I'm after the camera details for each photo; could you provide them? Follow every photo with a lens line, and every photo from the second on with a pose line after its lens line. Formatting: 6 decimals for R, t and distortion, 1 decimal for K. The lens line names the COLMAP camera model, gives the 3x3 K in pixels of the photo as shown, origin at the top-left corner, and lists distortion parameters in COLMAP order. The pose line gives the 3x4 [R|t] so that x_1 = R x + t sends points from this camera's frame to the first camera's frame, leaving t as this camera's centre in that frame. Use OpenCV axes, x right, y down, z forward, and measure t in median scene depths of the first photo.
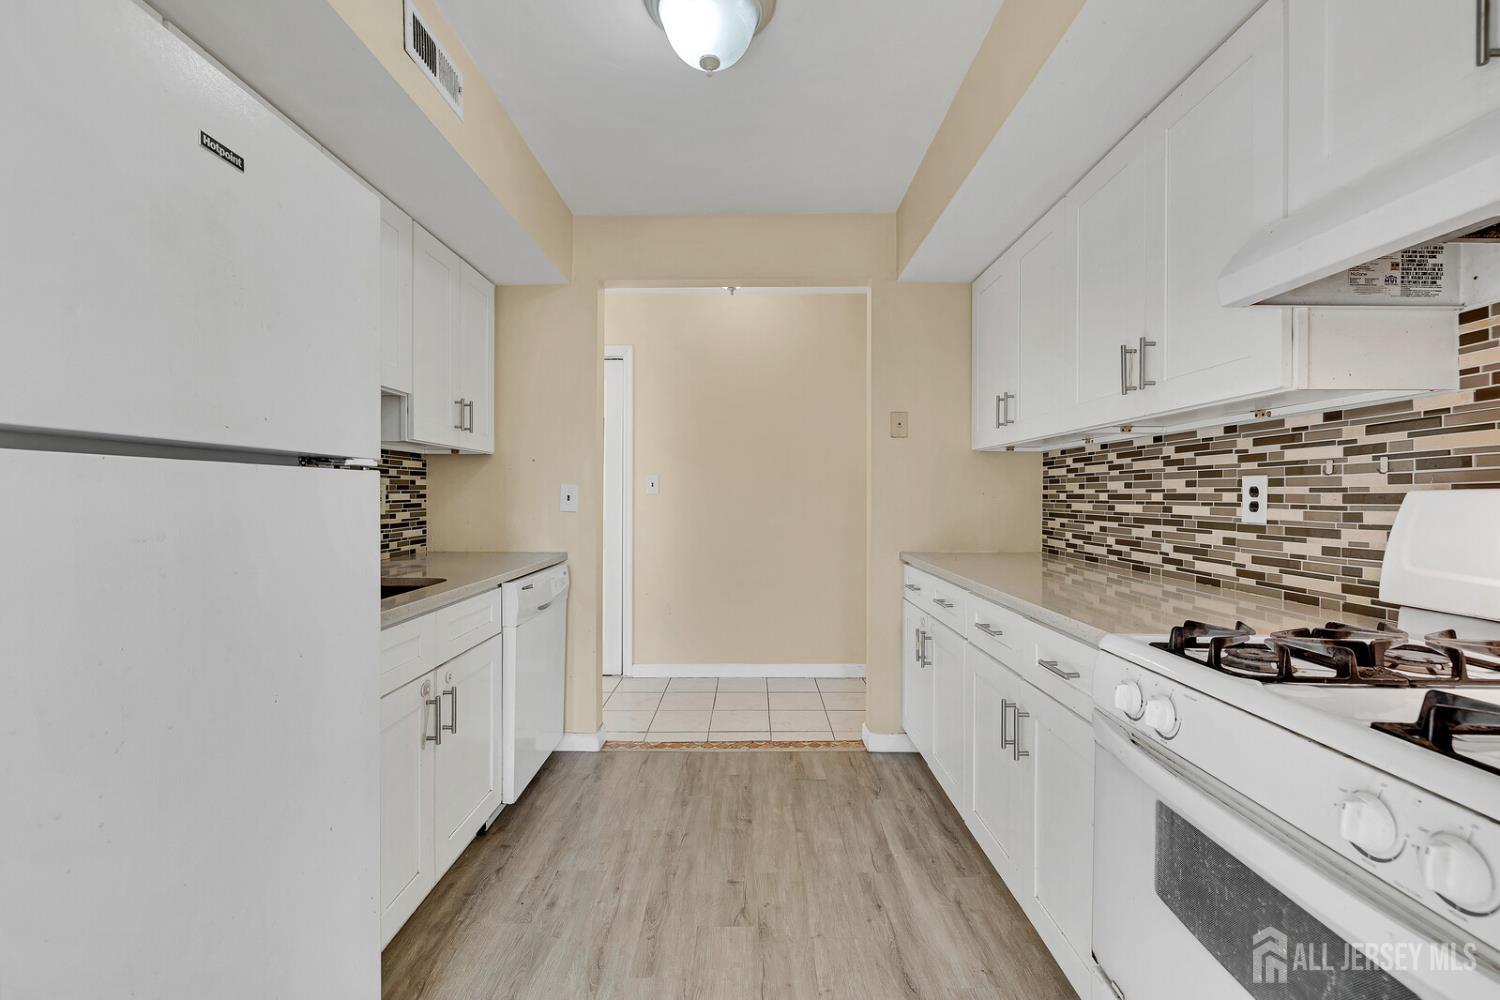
lens RADIAL K [[633.7, 0, 746.4], [0, 633.7, 496.2], [0, 0, 1]] dist [-0.002892, 0.000527]
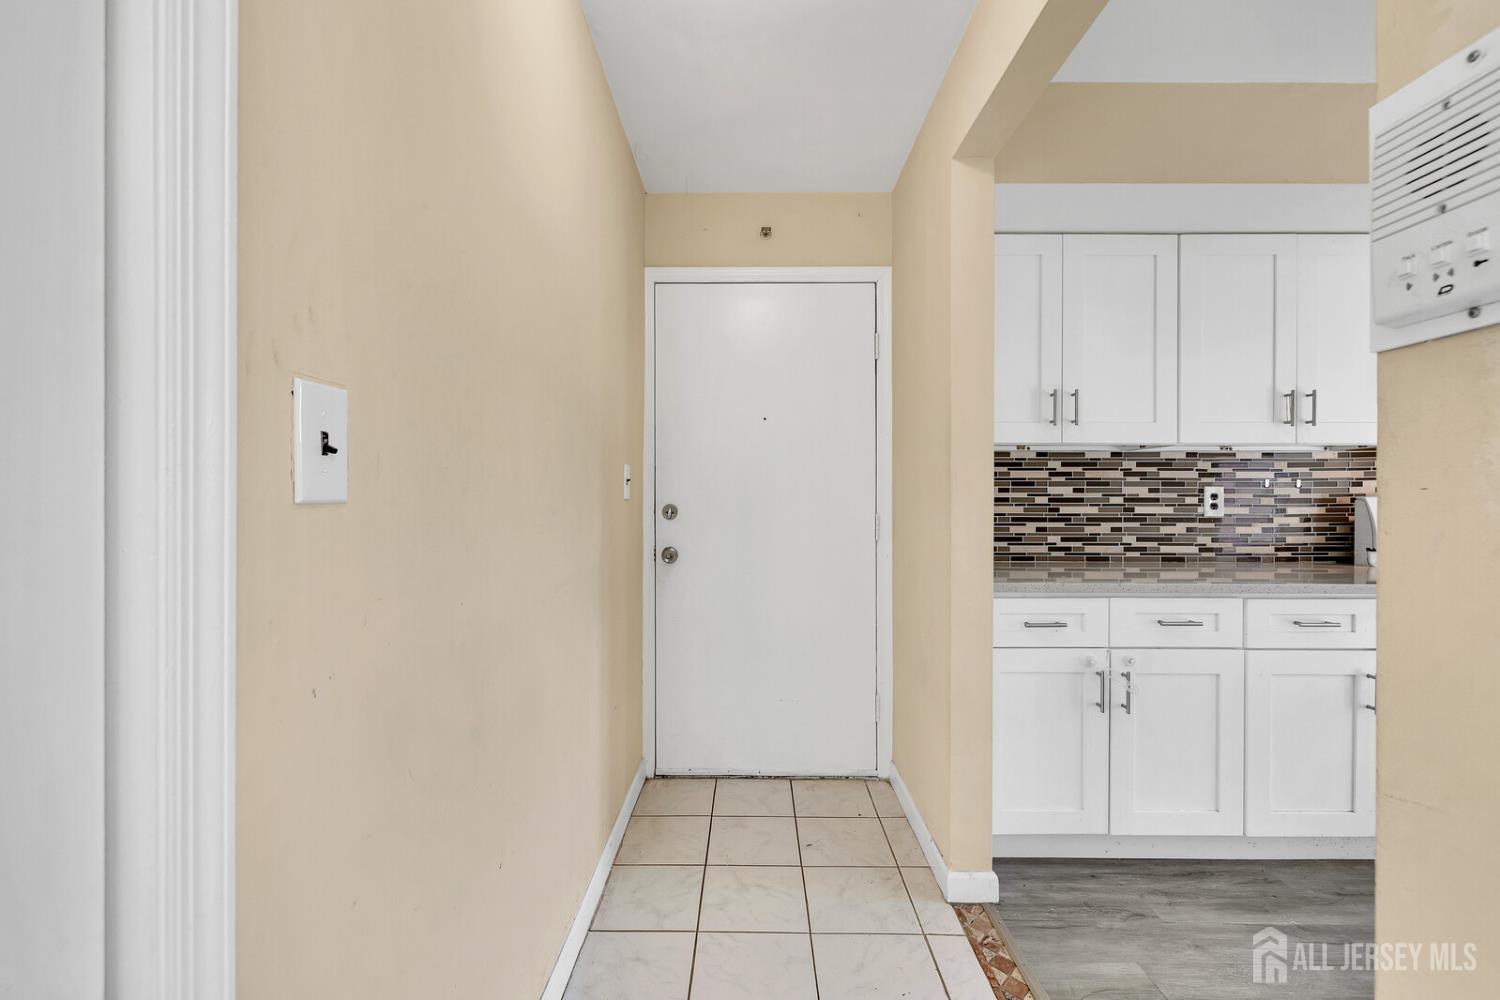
lens RADIAL K [[633.7, 0, 749.1], [0, 633.7, 494.3], [0, 0, 1]] dist [-0.002892, 0.000527]
pose [[-0.001703, 0.000774, 0.999998, -0.656178], [0.000380, 1.000000, -0.000773, -0.010478], [-0.999998, 0.000379, -0.001703, 1.849100]]
